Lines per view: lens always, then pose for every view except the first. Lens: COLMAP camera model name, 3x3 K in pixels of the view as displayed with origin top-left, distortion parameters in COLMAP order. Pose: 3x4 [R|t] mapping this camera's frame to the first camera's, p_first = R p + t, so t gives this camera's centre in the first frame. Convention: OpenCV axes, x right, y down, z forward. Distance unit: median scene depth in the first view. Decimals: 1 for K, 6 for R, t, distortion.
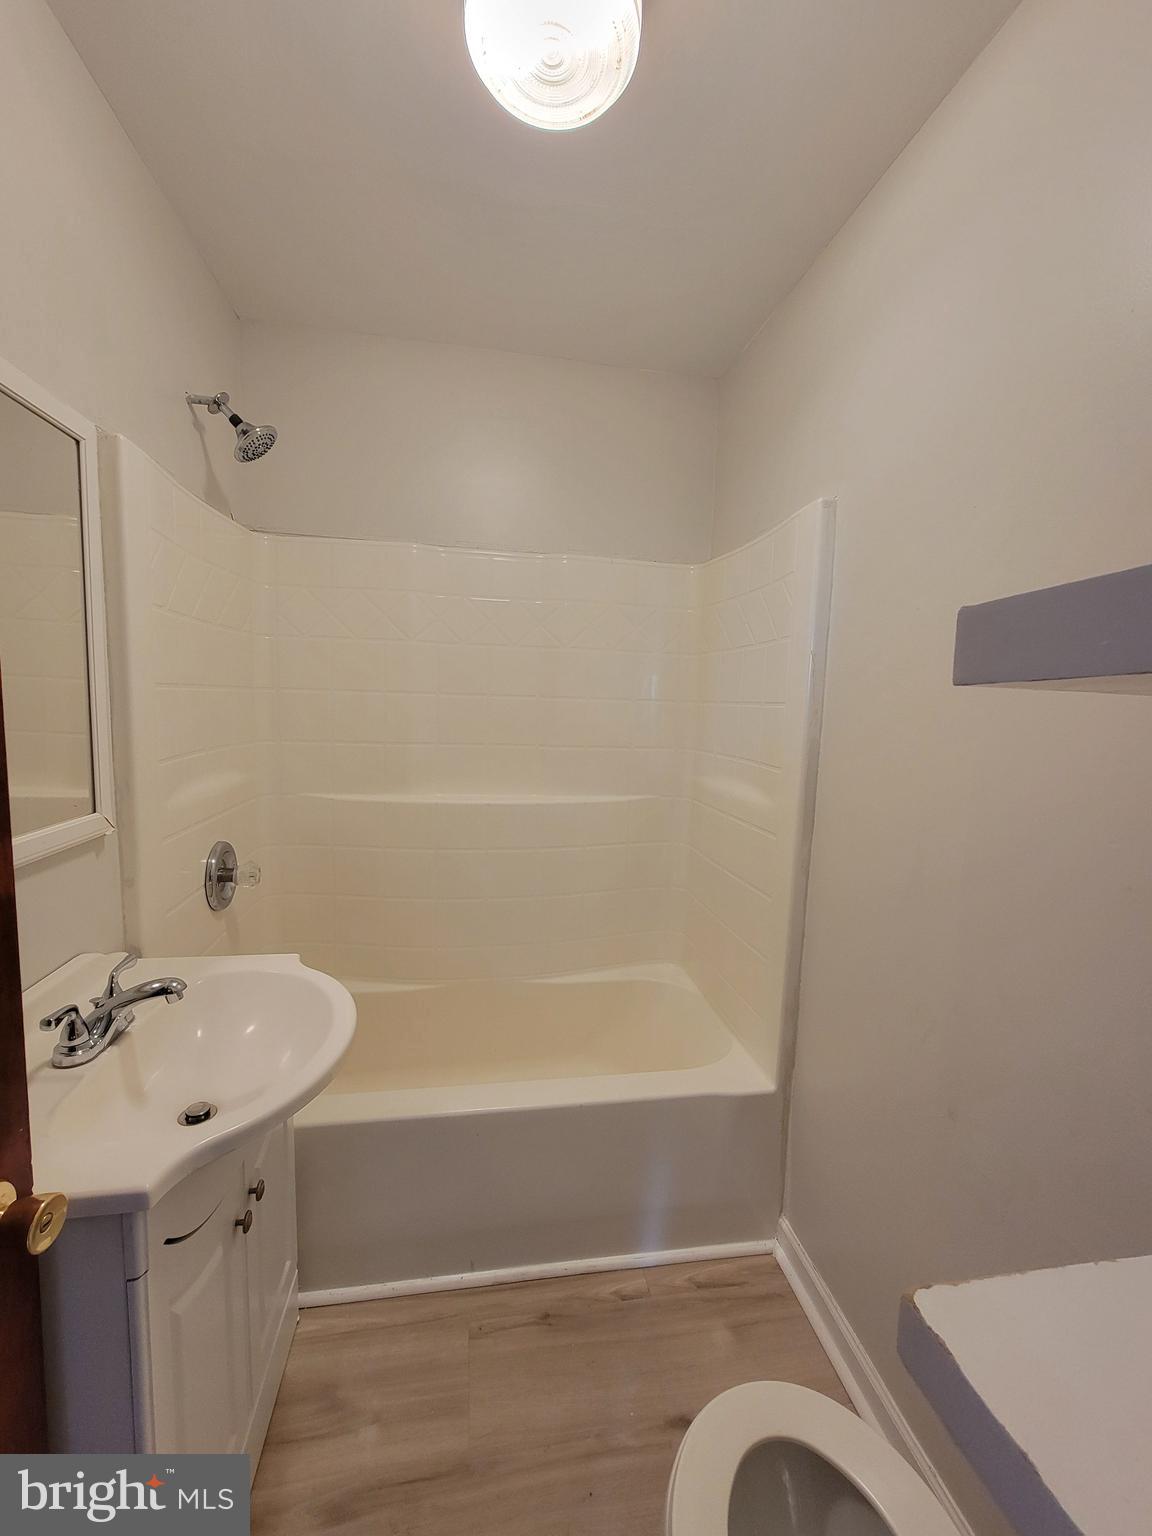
lens RADIAL K [[627.1, 0, 577.4], [0, 627.1, 774.0], [0, 0, 1]] dist [0.001981, 0.000514]
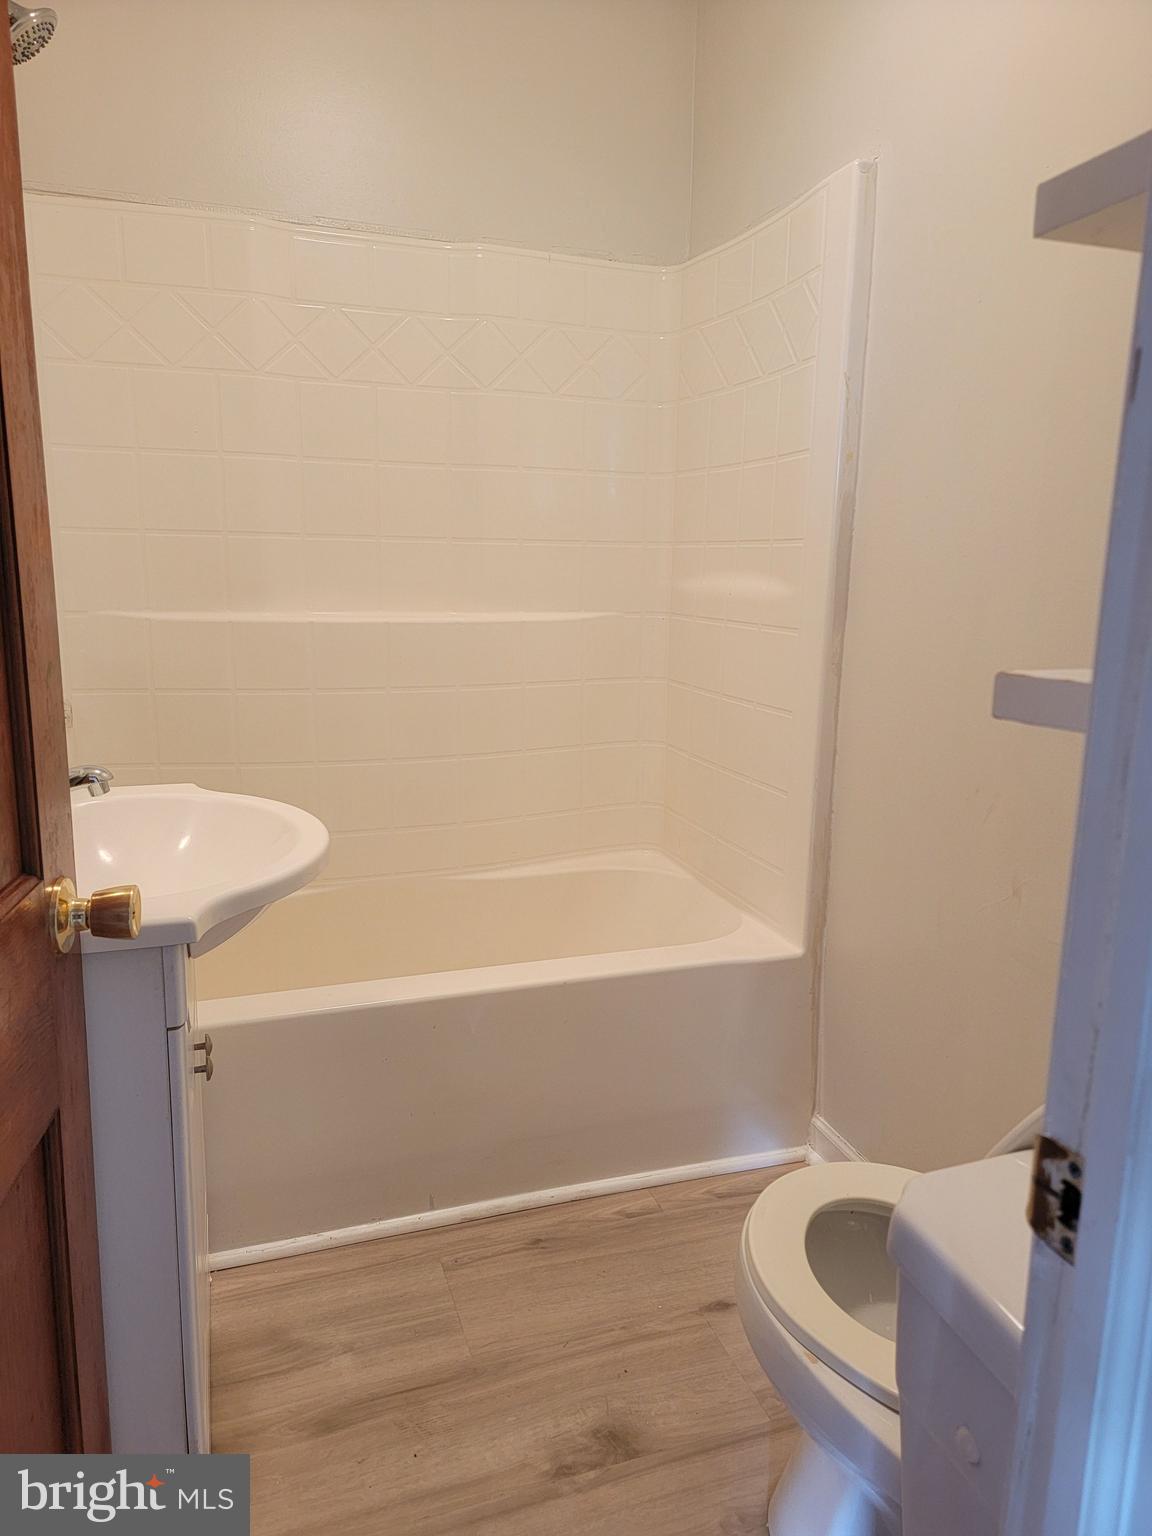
lens RADIAL K [[1058.3, 0, 575.8], [0, 1058.3, 764.3], [0, 0, 1]] dist [0.078255, -0.041379]
pose [[0.986967, -0.049245, 0.153201, -0.171677], [0.036610, 0.995774, 0.084224, 0.154207], [-0.156701, -0.077518, 0.984599, -0.270701]]
